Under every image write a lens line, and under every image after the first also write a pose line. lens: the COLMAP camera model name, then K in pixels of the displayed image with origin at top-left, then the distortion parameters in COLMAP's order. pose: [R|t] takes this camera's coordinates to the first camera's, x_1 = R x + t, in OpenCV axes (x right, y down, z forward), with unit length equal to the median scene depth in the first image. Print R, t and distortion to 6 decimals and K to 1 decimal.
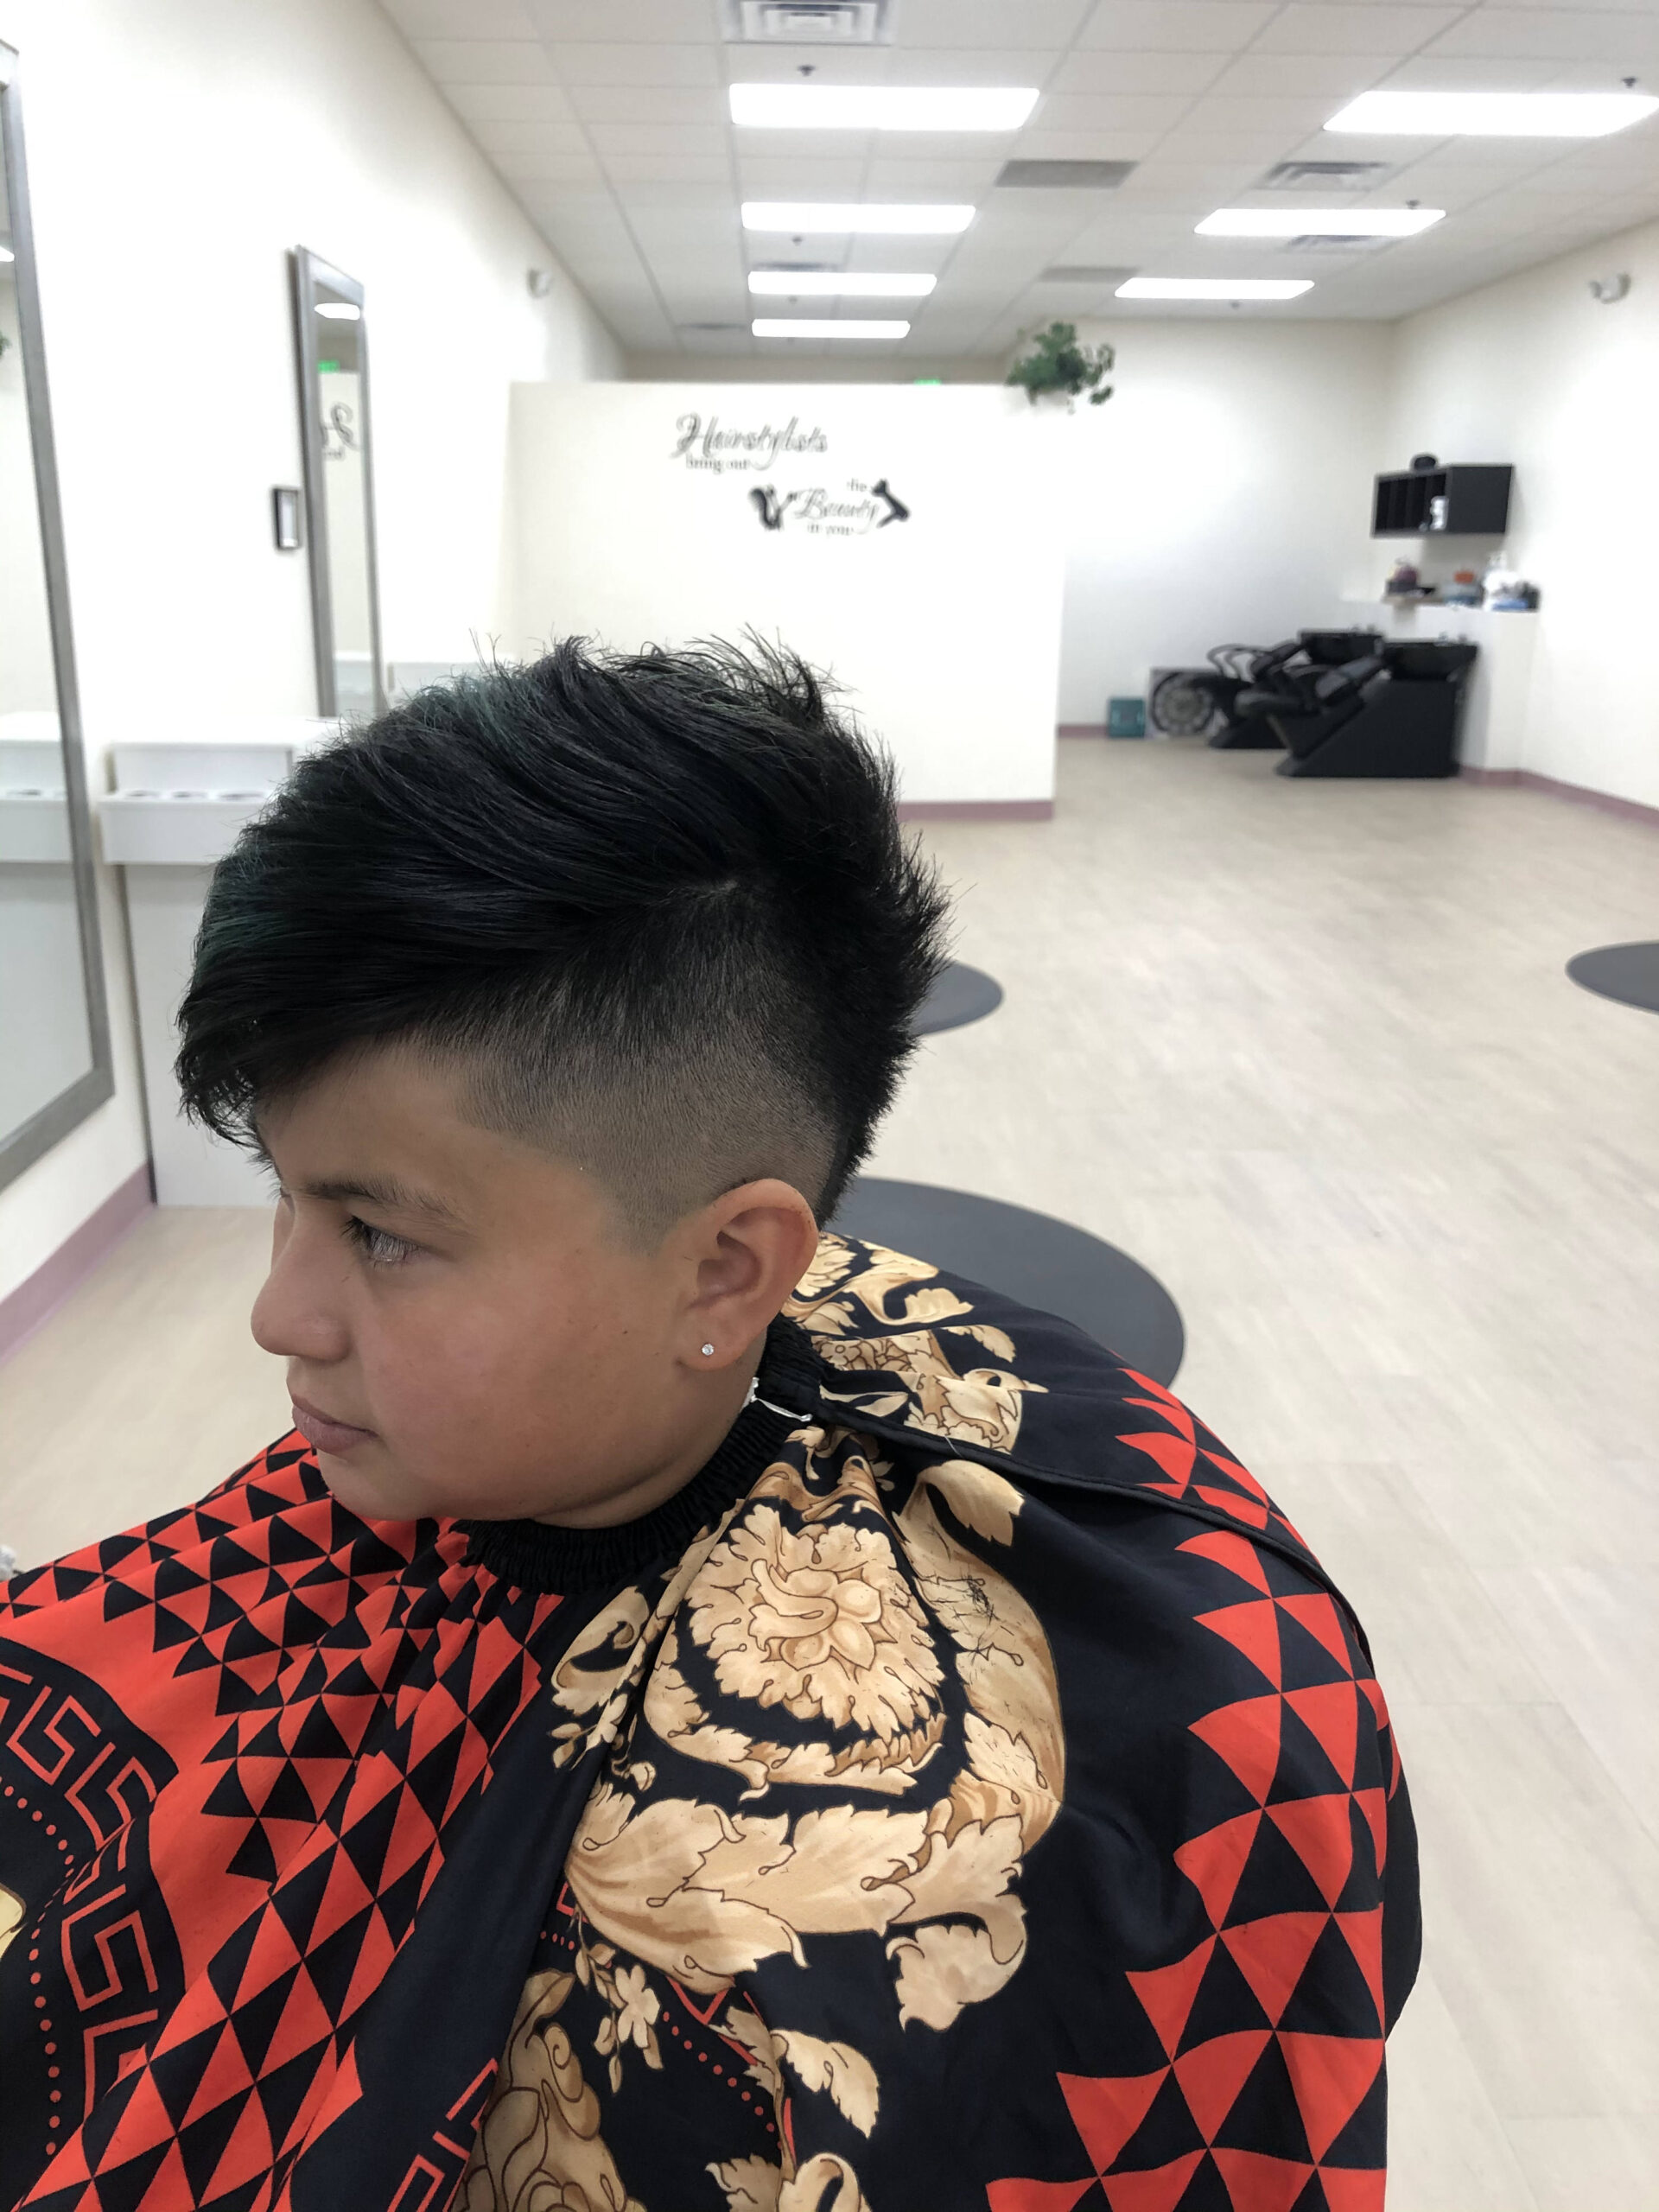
lens RADIAL K [[1836.4, 0, 836.0], [0, 1836.4, 1113.7], [0, 0, 1]] dist [0.003517, 0.005569]
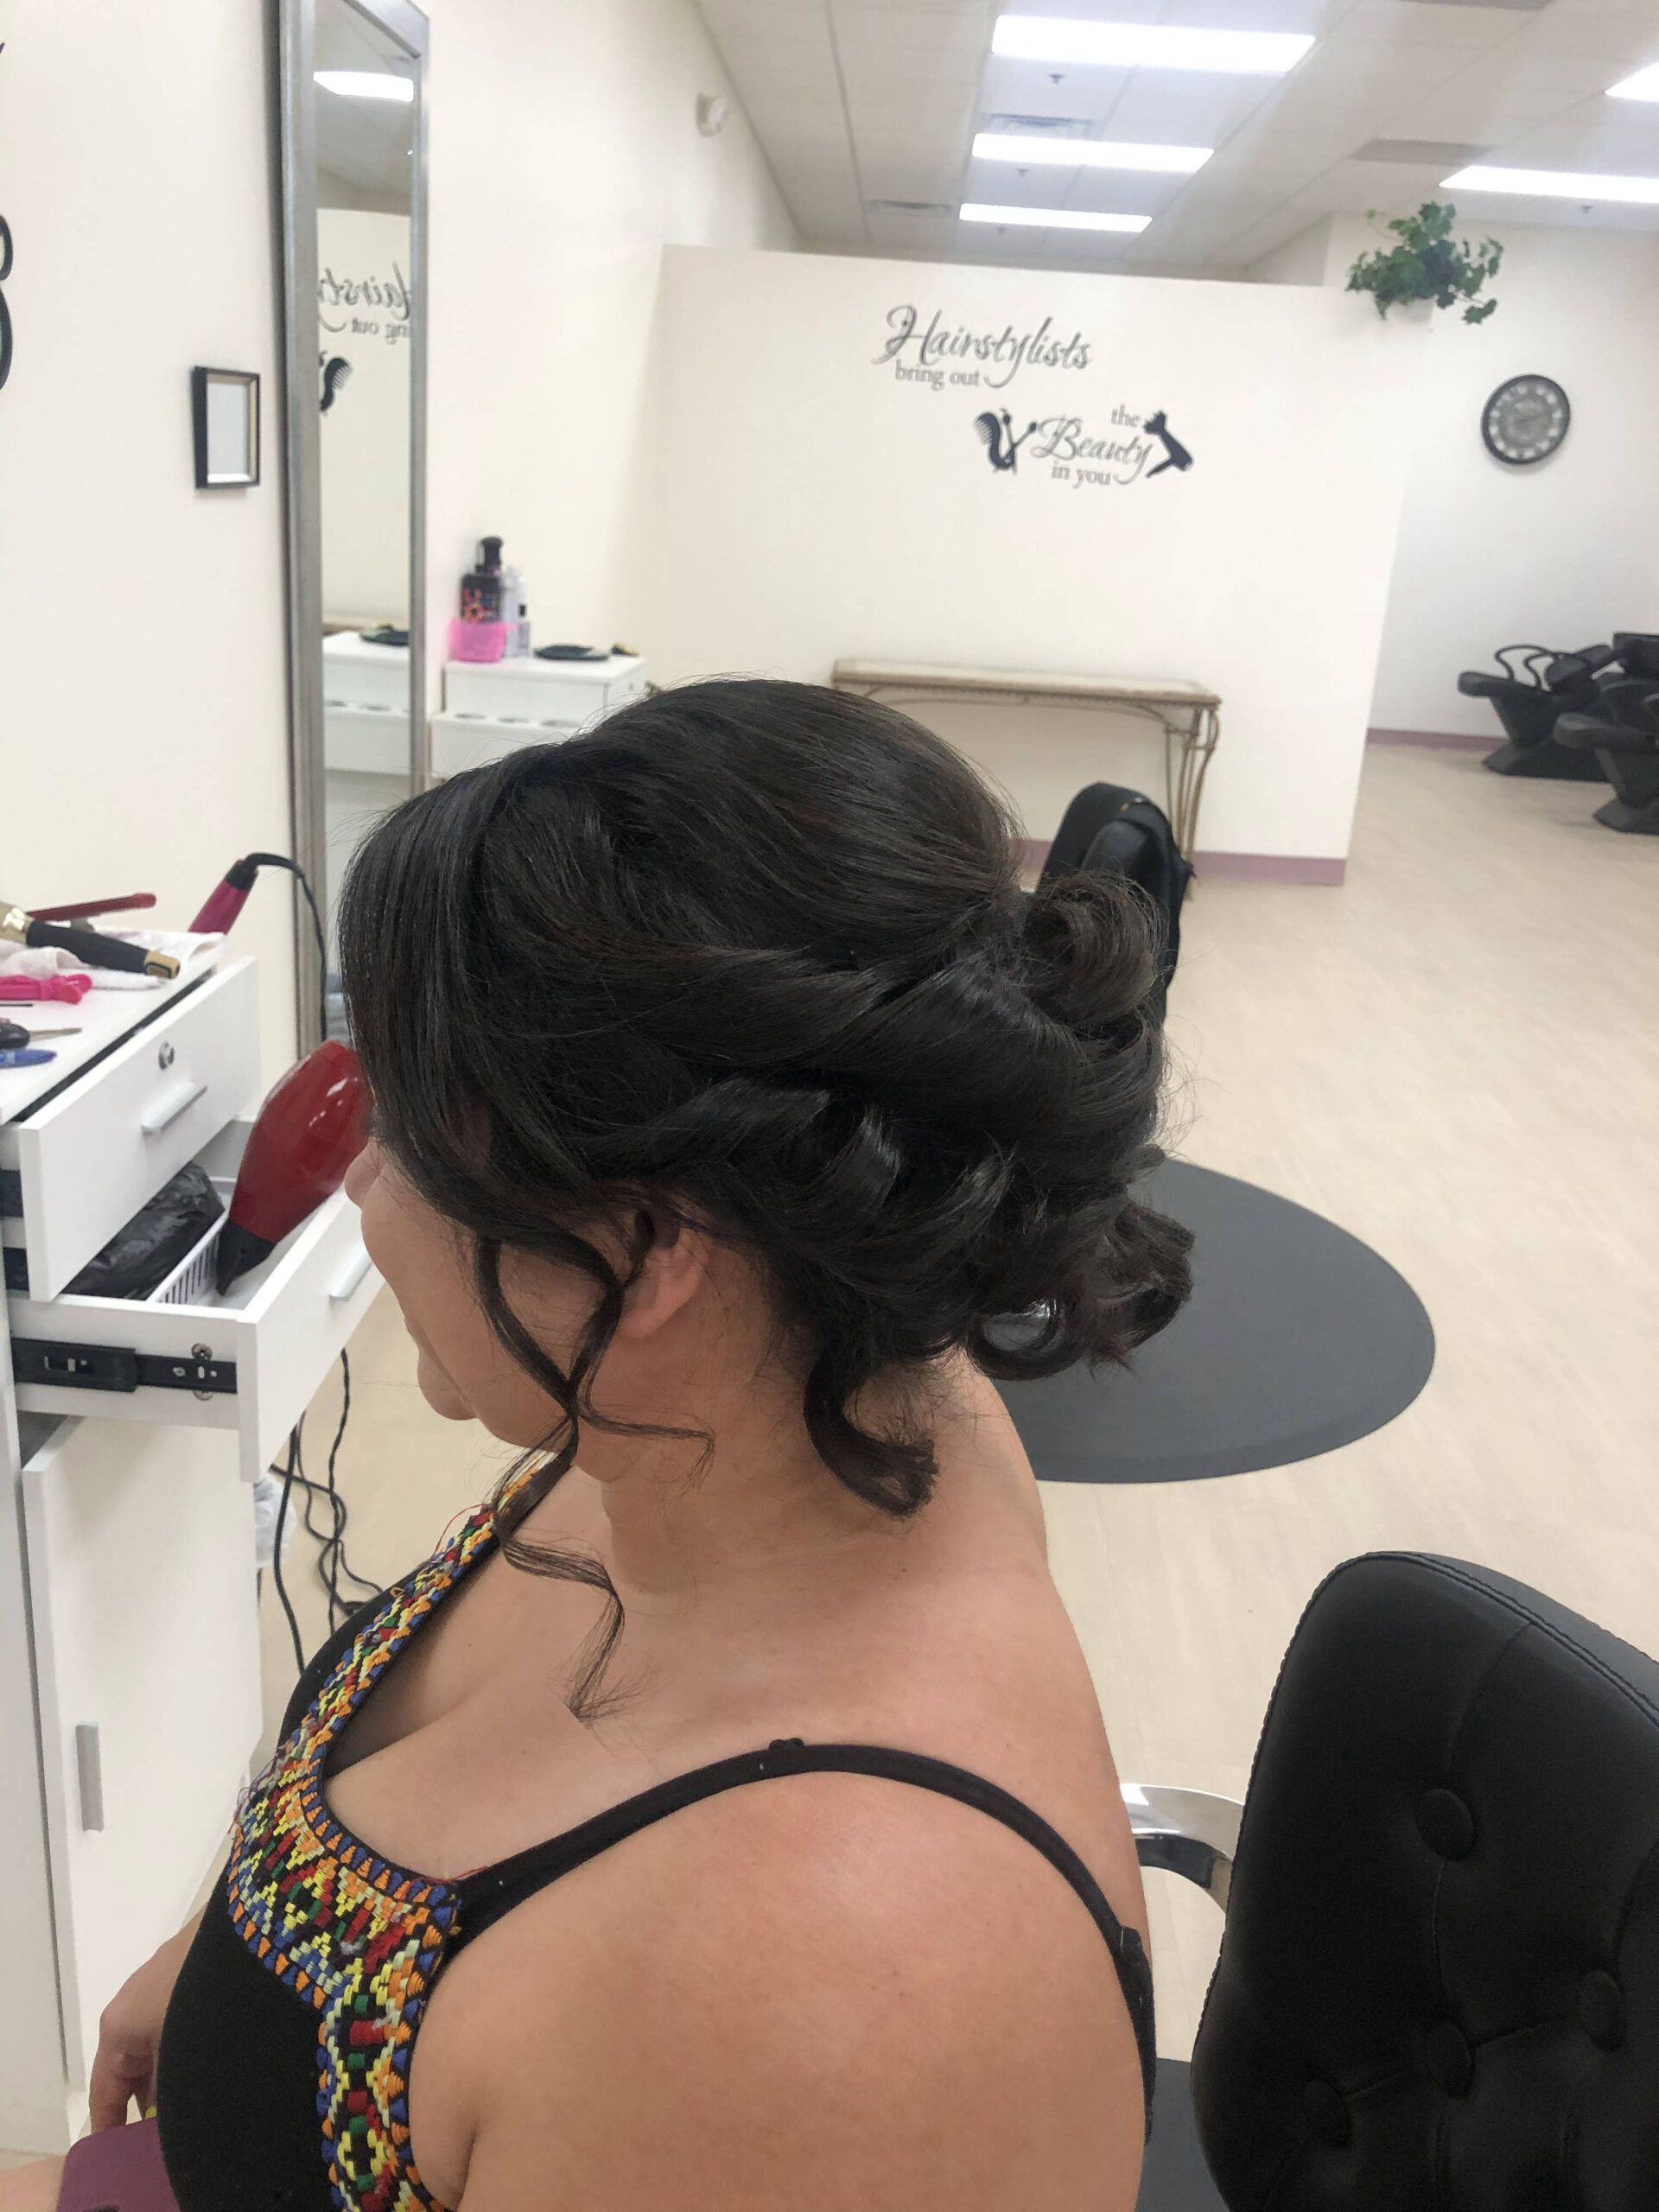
lens RADIAL K [[1916.9, 0, 865.1], [0, 1916.9, 1164.8], [0, 0, 1]] dist [-0.015596, 0.056644]
pose [[0.996273, 0.077553, -0.037770, -0.040779], [-0.075625, 0.995879, 0.050051, -0.077913], [0.041496, -0.047008, 0.998032, 0.226515]]
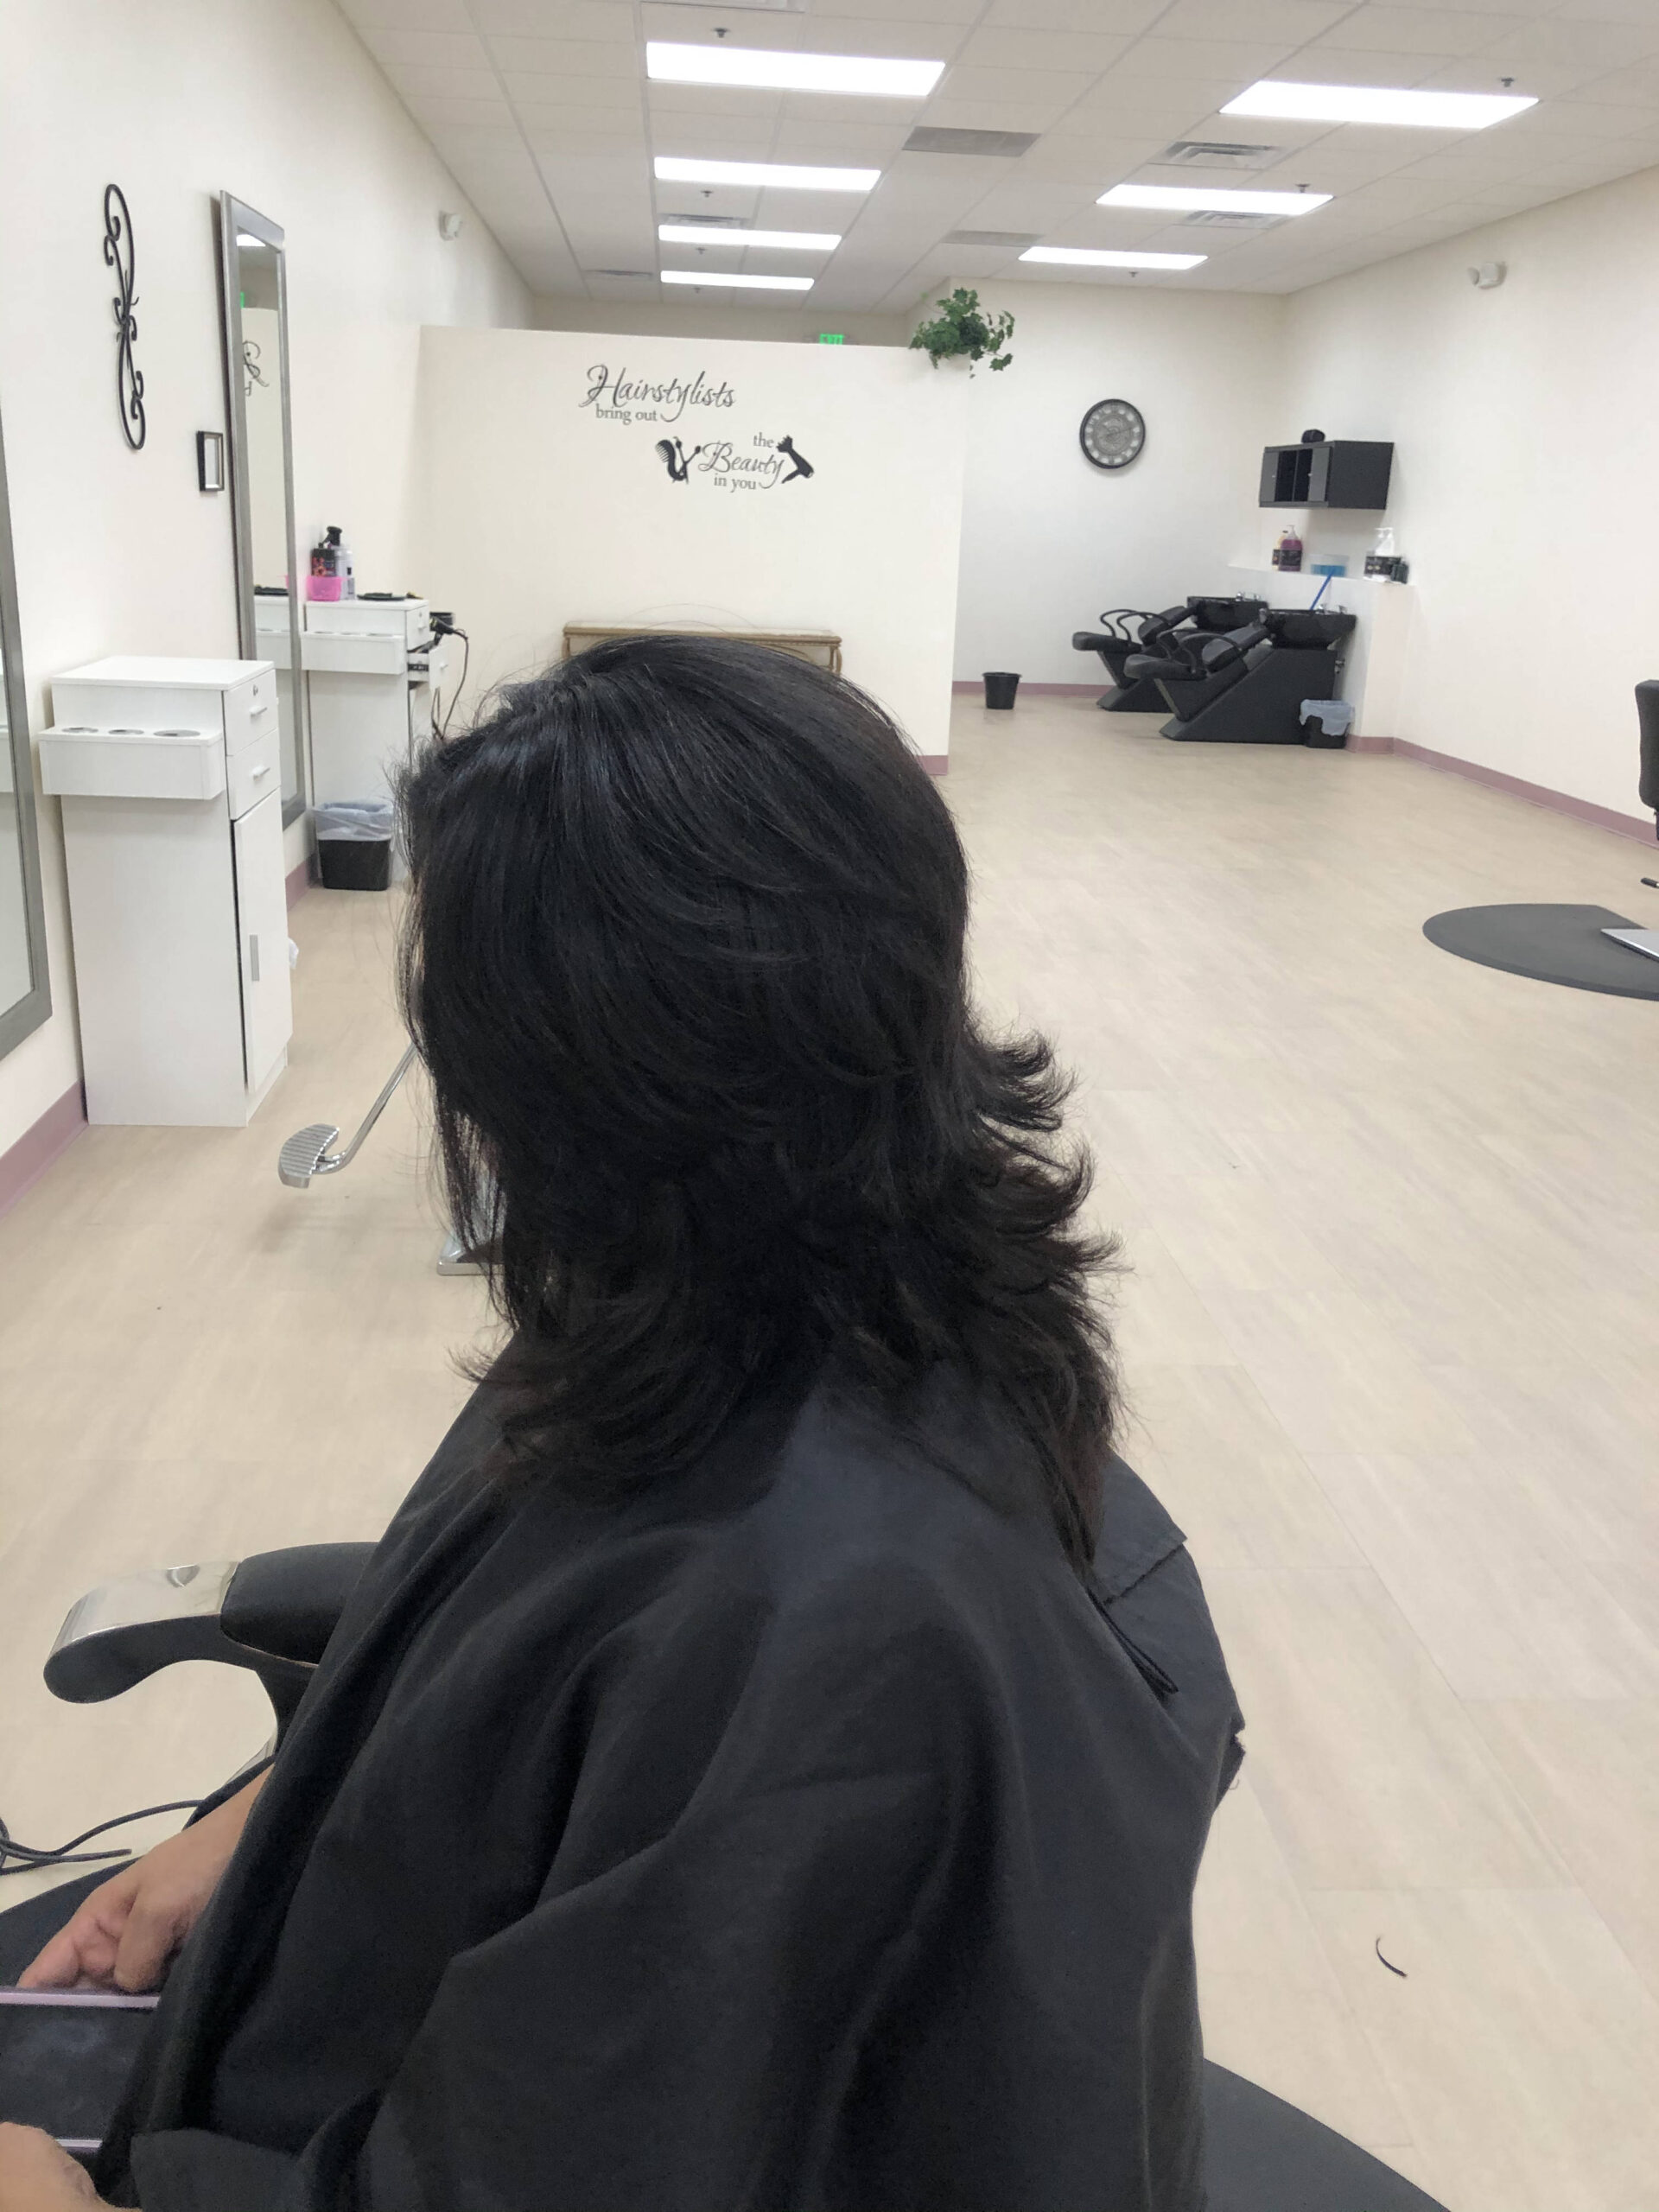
lens RADIAL K [[1813.2, 0, 829.5], [0, 1813.2, 1106.0], [0, 0, 1]] dist [0.006899, 0.012312]
pose [[0.998258, 0.016639, 0.056612, -0.002499], [-0.018065, 0.999530, 0.024760, 0.002591], [-0.056174, -0.025740, 0.998089, -0.021205]]
